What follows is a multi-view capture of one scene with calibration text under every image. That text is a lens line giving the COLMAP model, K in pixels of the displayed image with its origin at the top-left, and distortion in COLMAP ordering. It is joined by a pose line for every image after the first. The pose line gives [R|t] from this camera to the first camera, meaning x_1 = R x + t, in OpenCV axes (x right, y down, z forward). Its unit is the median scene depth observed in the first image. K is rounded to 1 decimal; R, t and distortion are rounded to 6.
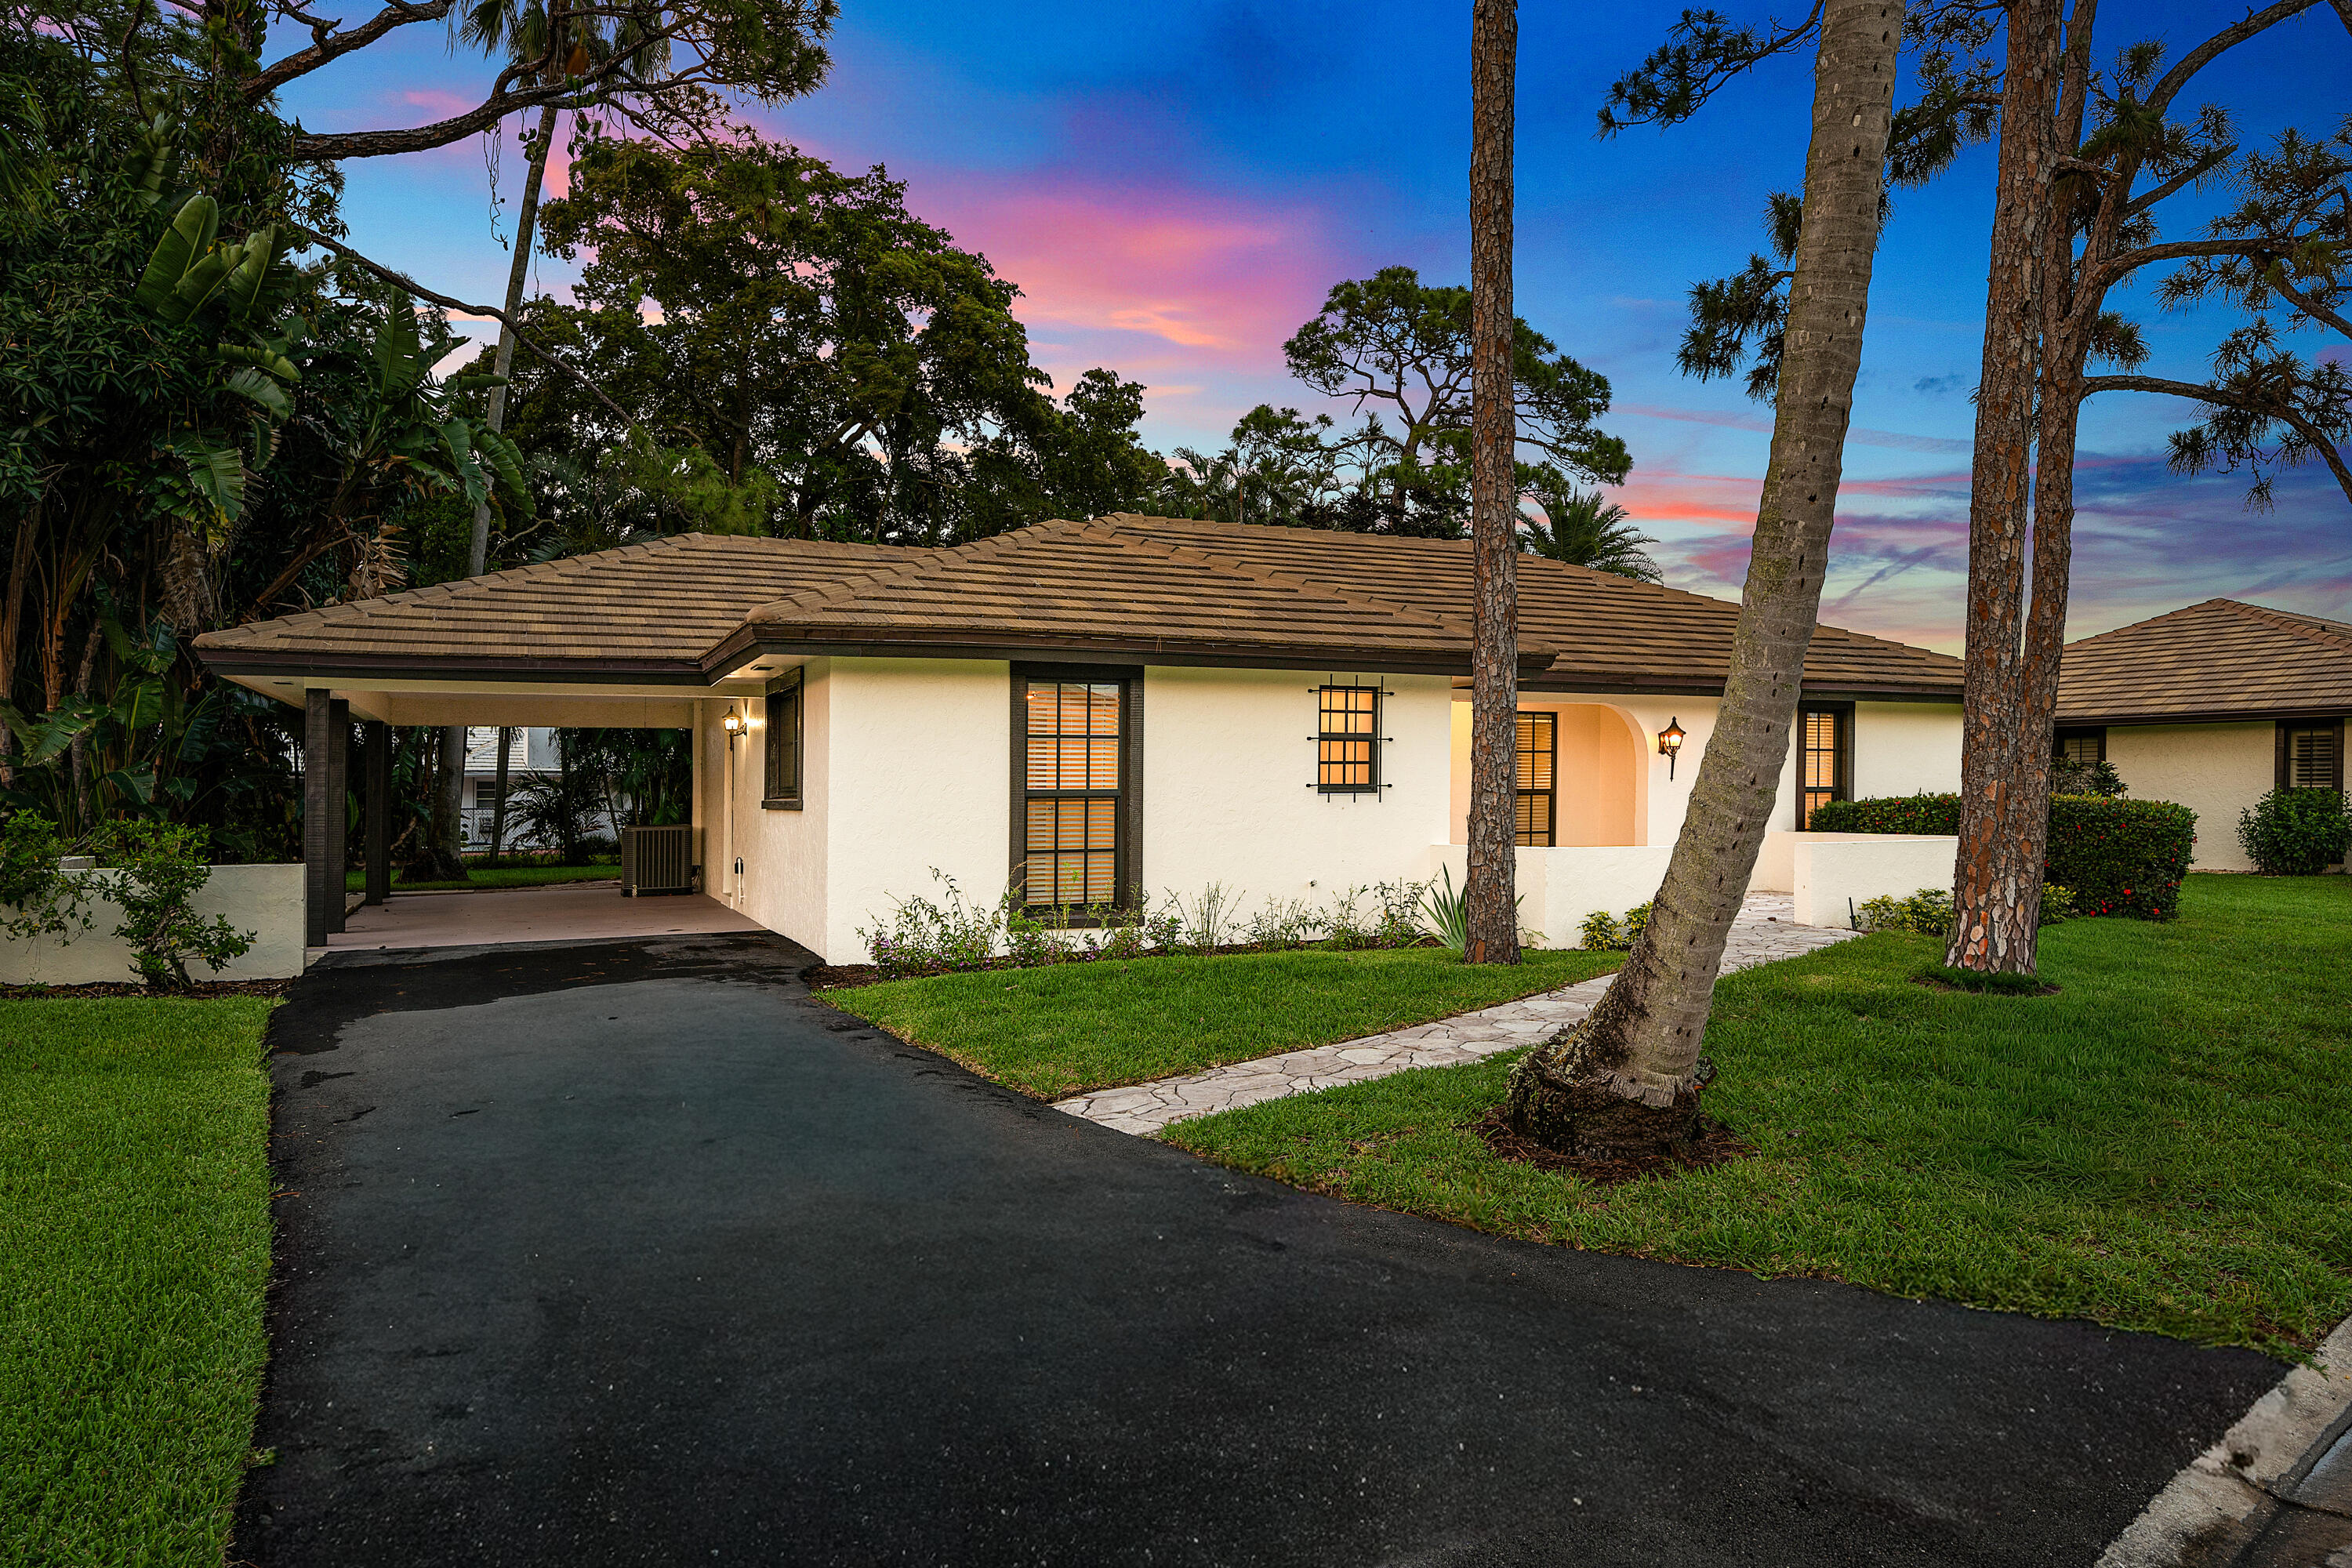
lens RADIAL K [[1987.7, 0, 1175.3], [0, 1987.7, 695.8], [0, 0, 1]] dist [-0.010347, -0.005268]
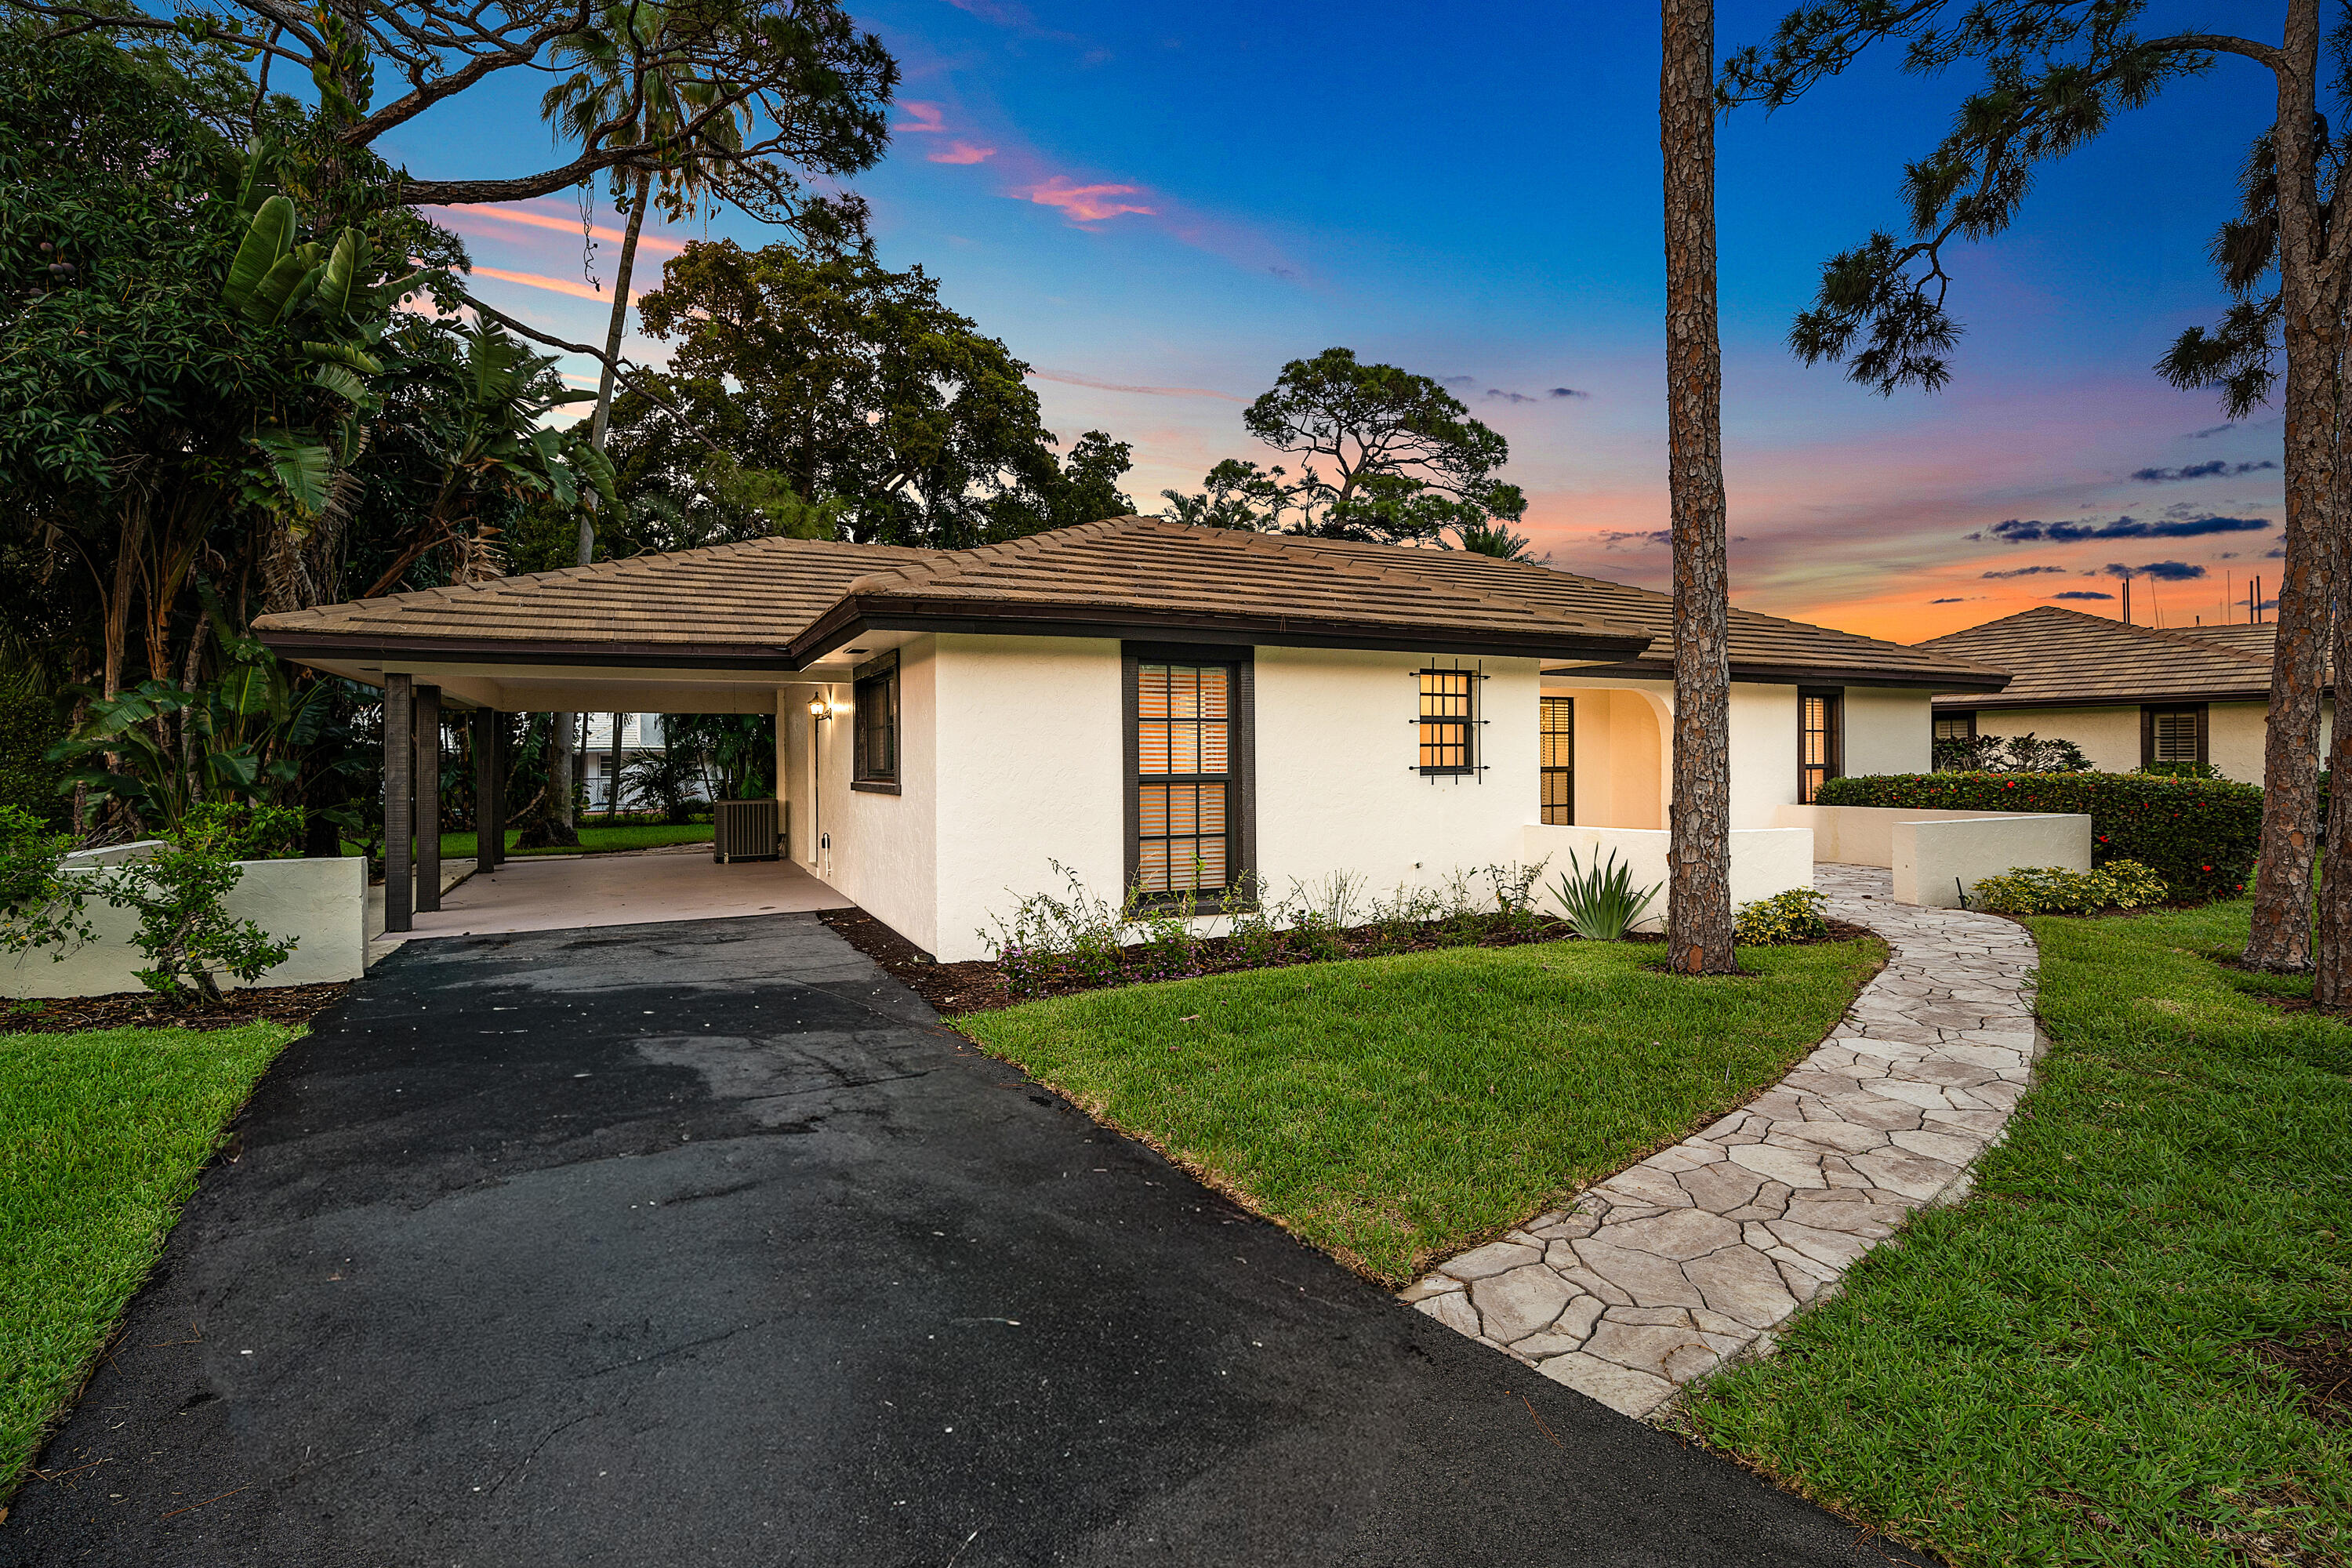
lens RADIAL K [[1242.0, 0, 1175.5], [0, 1242.0, 748.1], [0, 0, 1]] dist [-0.001250, -0.000907]
pose [[0.996592, -0.003658, 0.082407, -0.084936], [0.000126, 0.999083, 0.042822, 0.006617], [-0.082488, -0.042665, 0.995678, 0.312519]]
